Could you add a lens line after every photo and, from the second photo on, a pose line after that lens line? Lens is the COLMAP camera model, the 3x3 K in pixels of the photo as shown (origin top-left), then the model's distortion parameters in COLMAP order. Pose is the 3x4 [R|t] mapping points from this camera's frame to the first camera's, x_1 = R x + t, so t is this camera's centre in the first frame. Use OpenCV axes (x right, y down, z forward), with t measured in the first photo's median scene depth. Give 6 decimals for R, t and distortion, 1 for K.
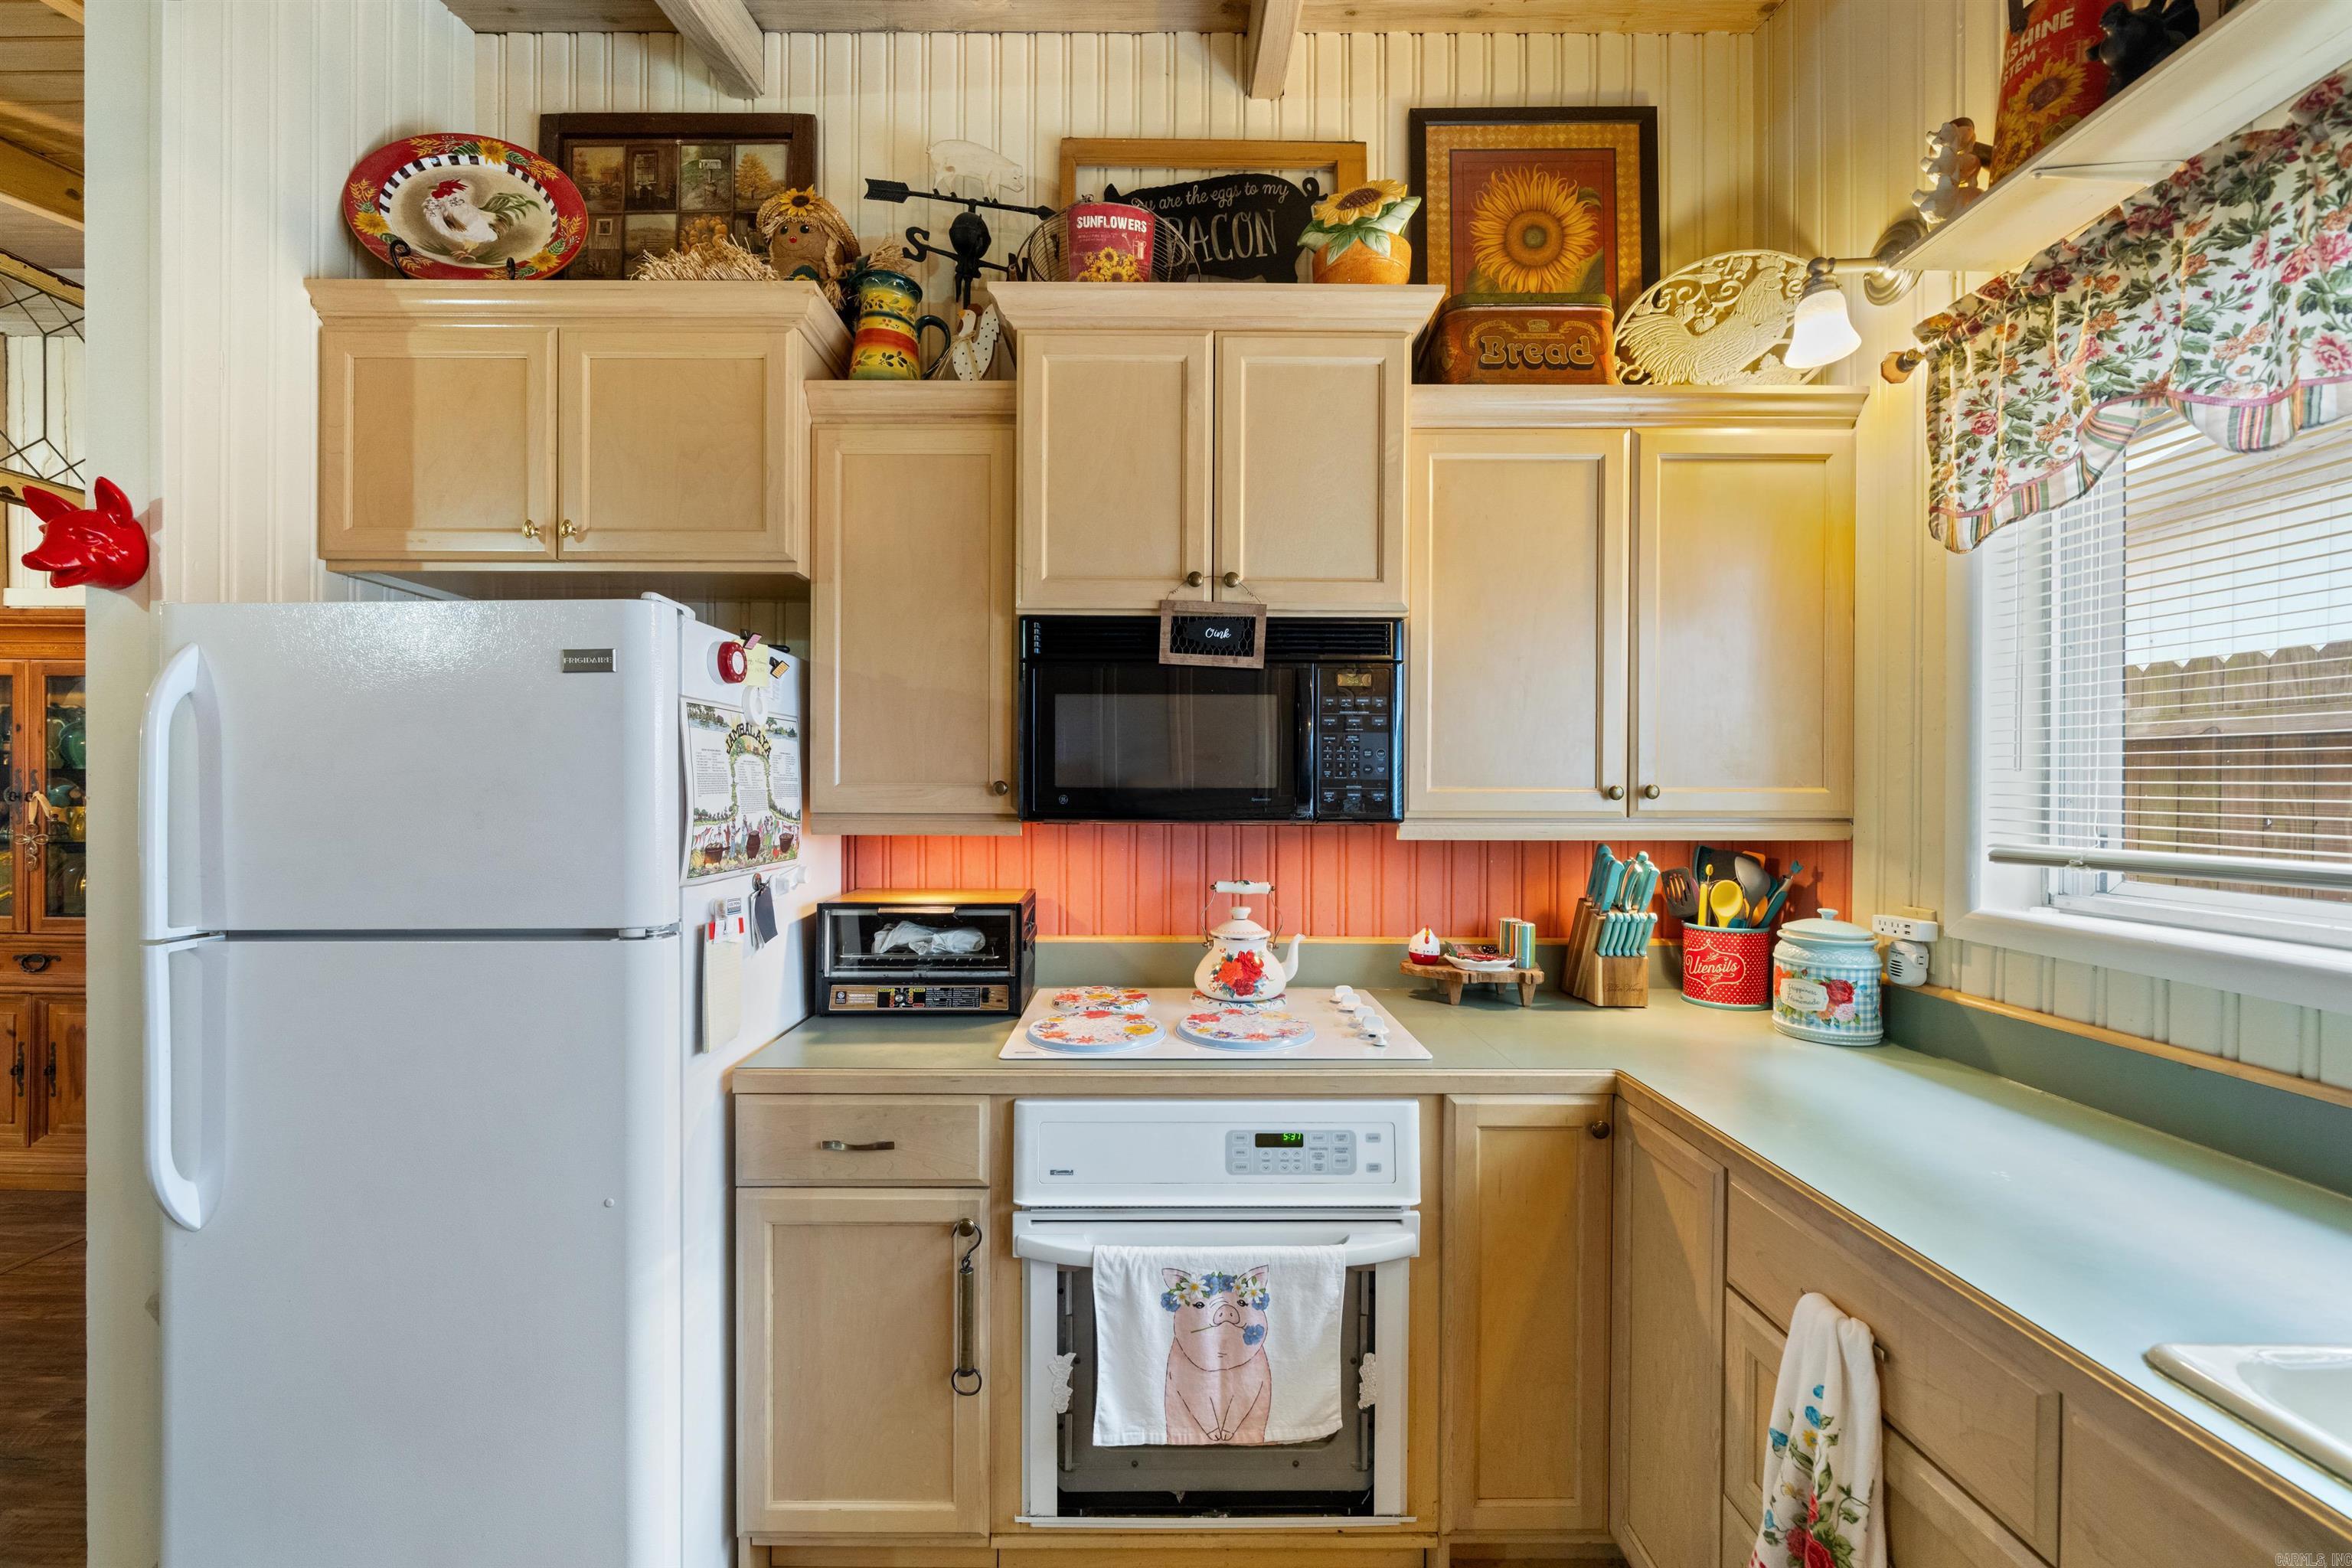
lens RADIAL K [[905.8, 0, 1135.5], [0, 905.8, 795.3], [0, 0, 1]] dist [-0.000754, -0.000310]
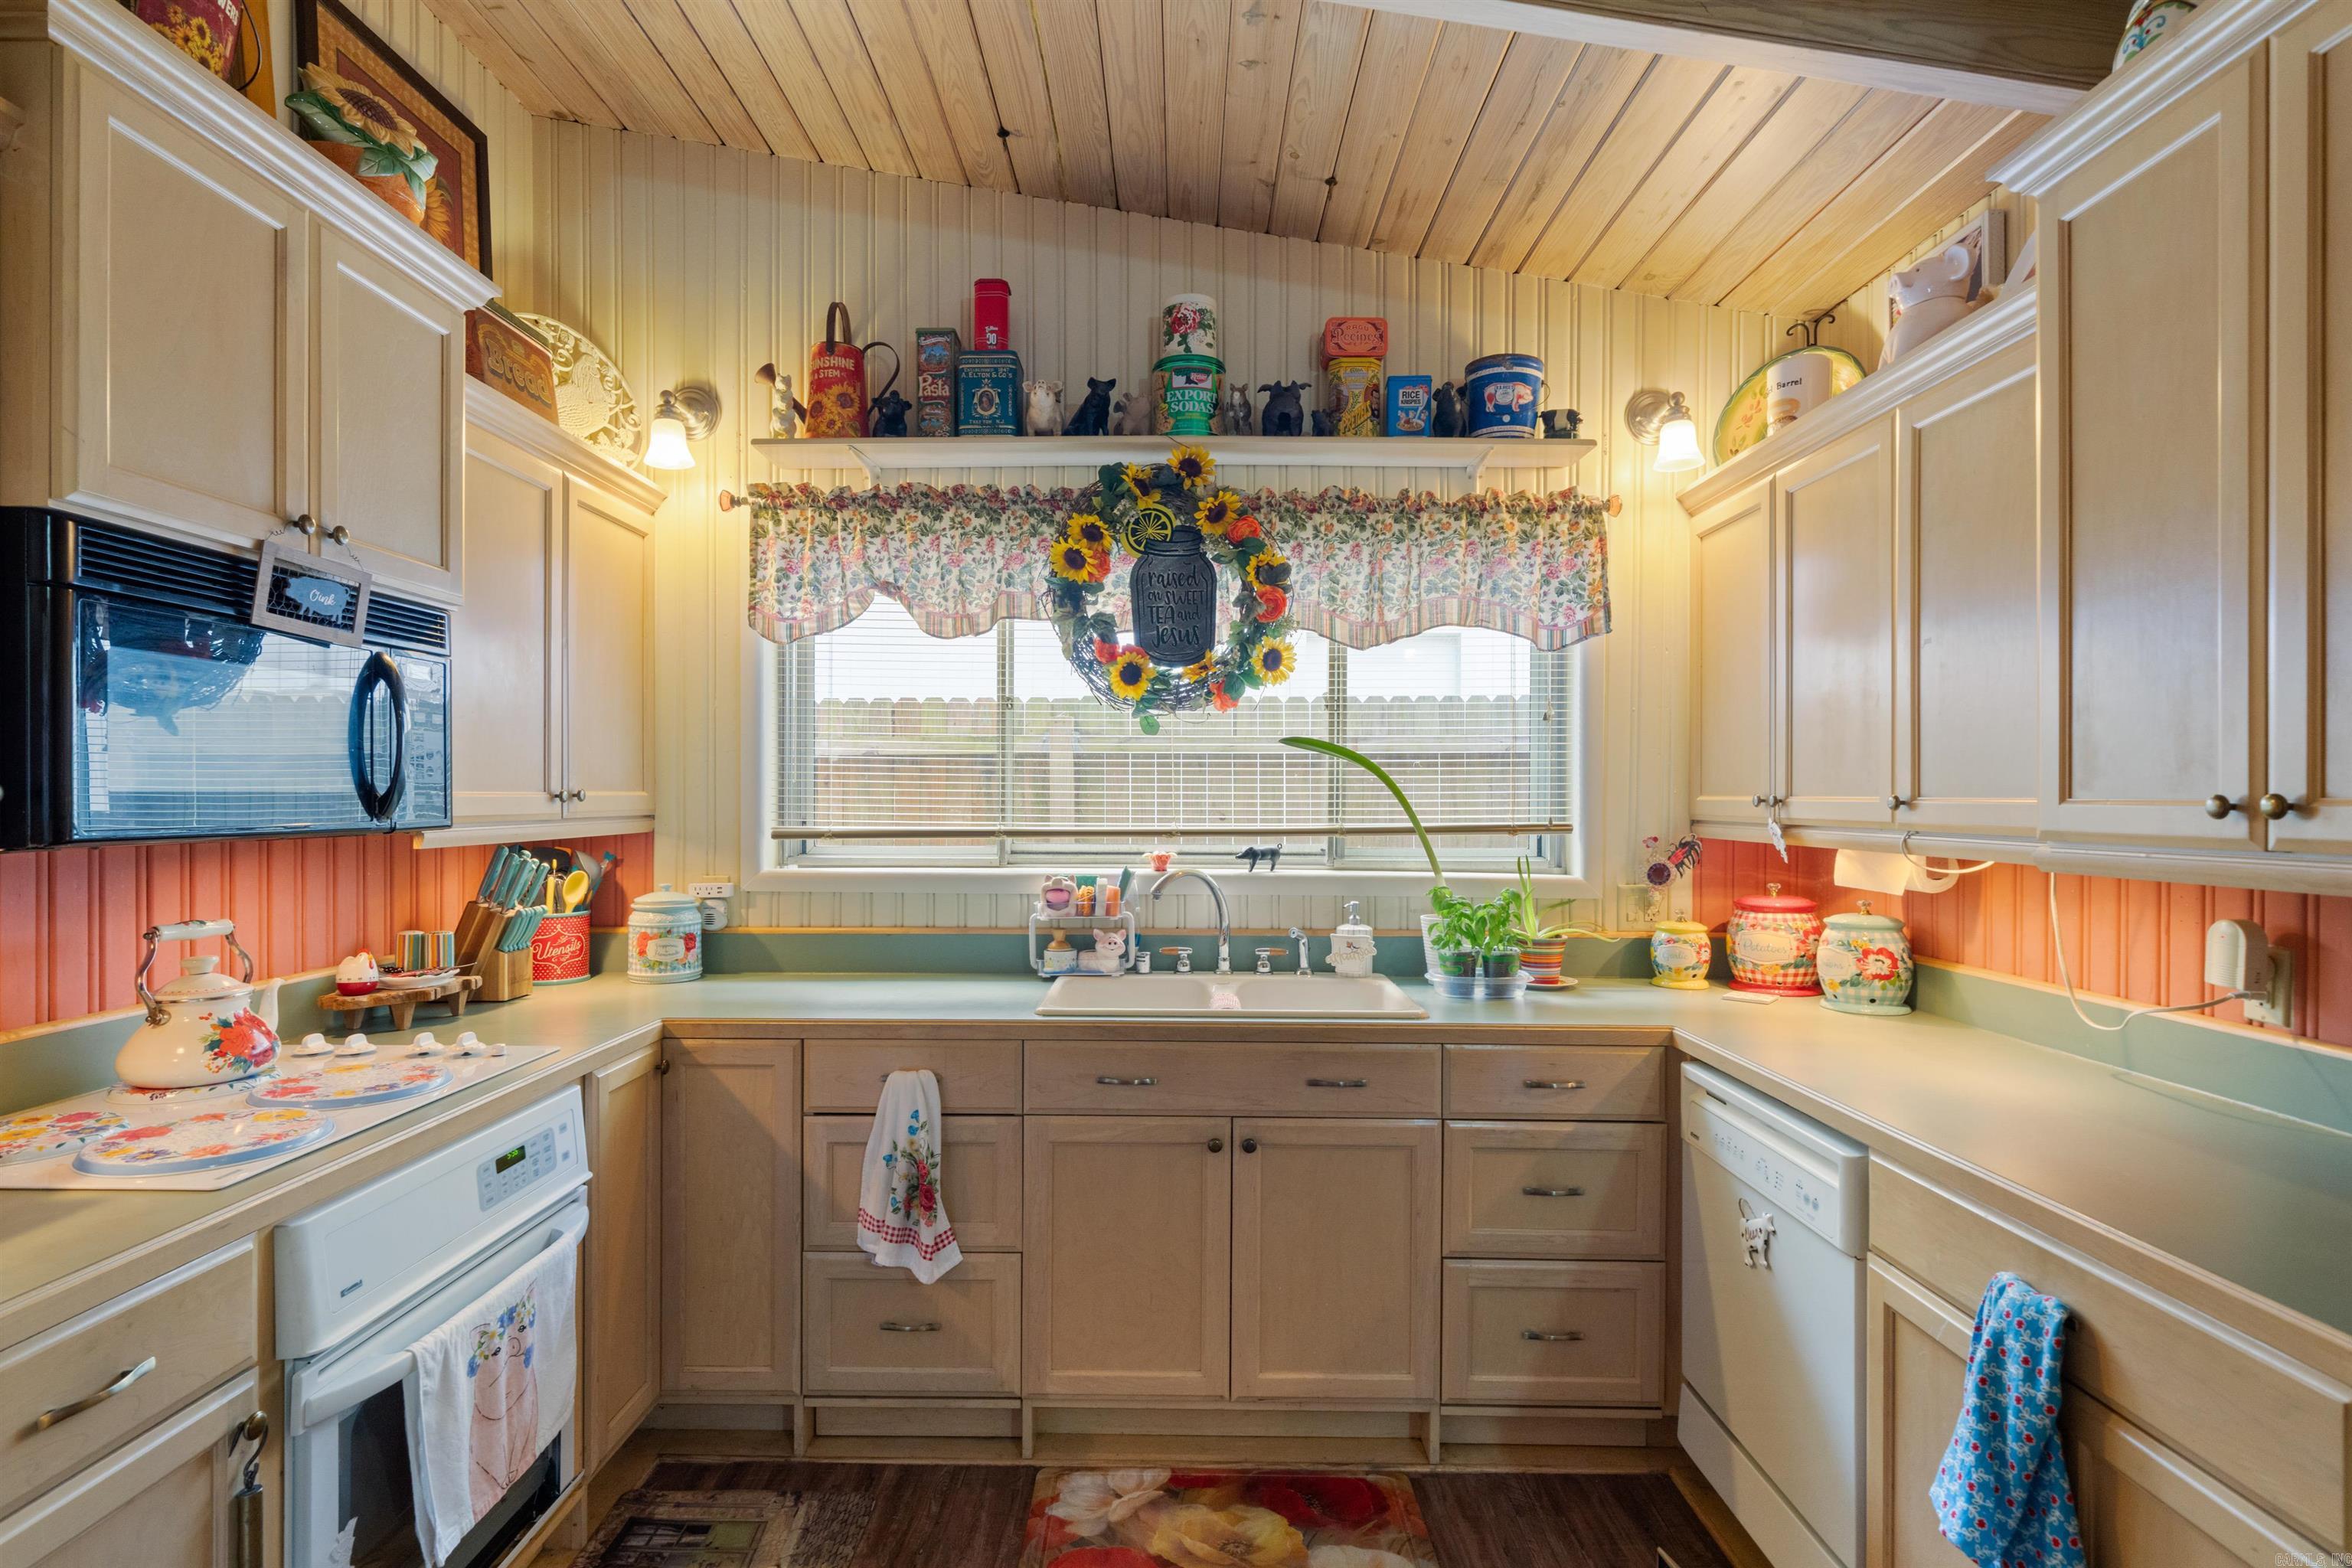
lens RADIAL K [[1164.1, 0, 1145.7], [0, 1164.1, 803.1], [0, 0, 1]] dist [0.002435, -0.001562]
pose [[0.031449, -0.011170, 0.999443, -0.935202], [0.003638, 0.999932, 0.011061, -0.007941], [-0.999499, 0.003288, 0.031488, 0.253775]]
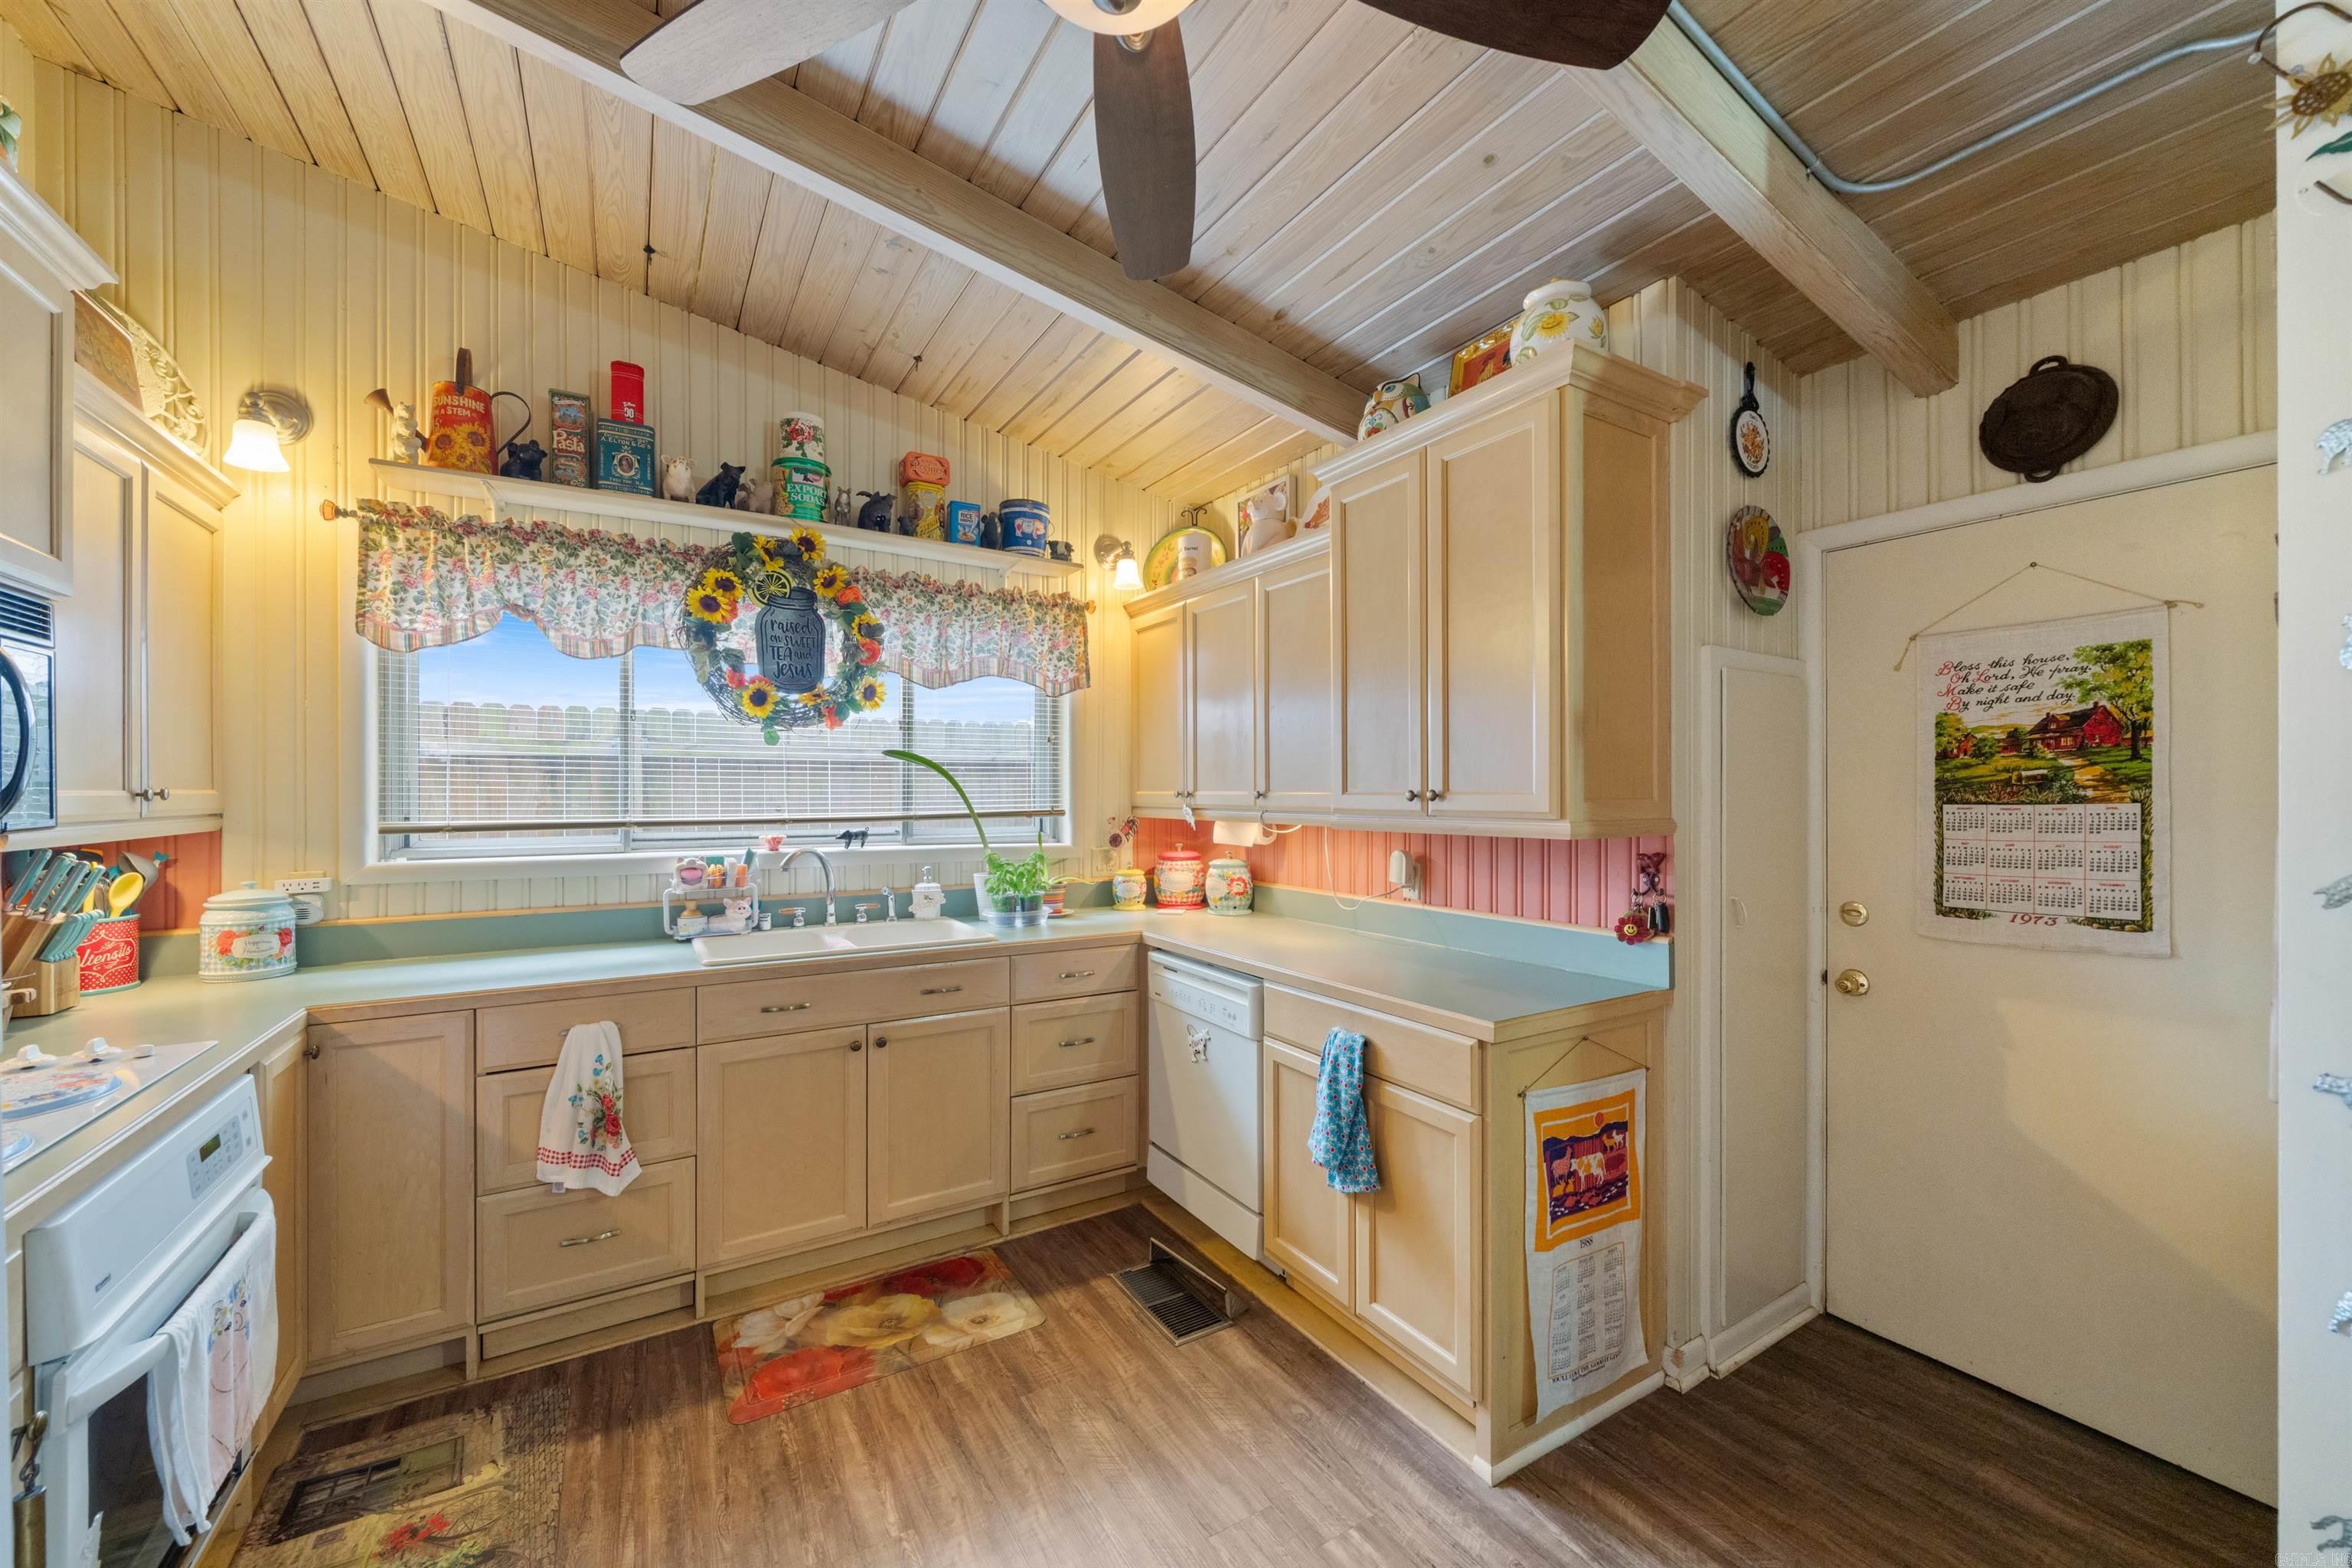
lens RADIAL K [[905.8, 0, 1151.7], [0, 905.8, 796.1], [0, 0, 1]] dist [-0.000754, -0.000310]
pose [[-0.502268, -0.008149, 0.864673, -1.074256], [0.003646, 0.999927, 0.011541, -0.009922], [-0.864704, 0.008949, -0.502202, 0.536144]]
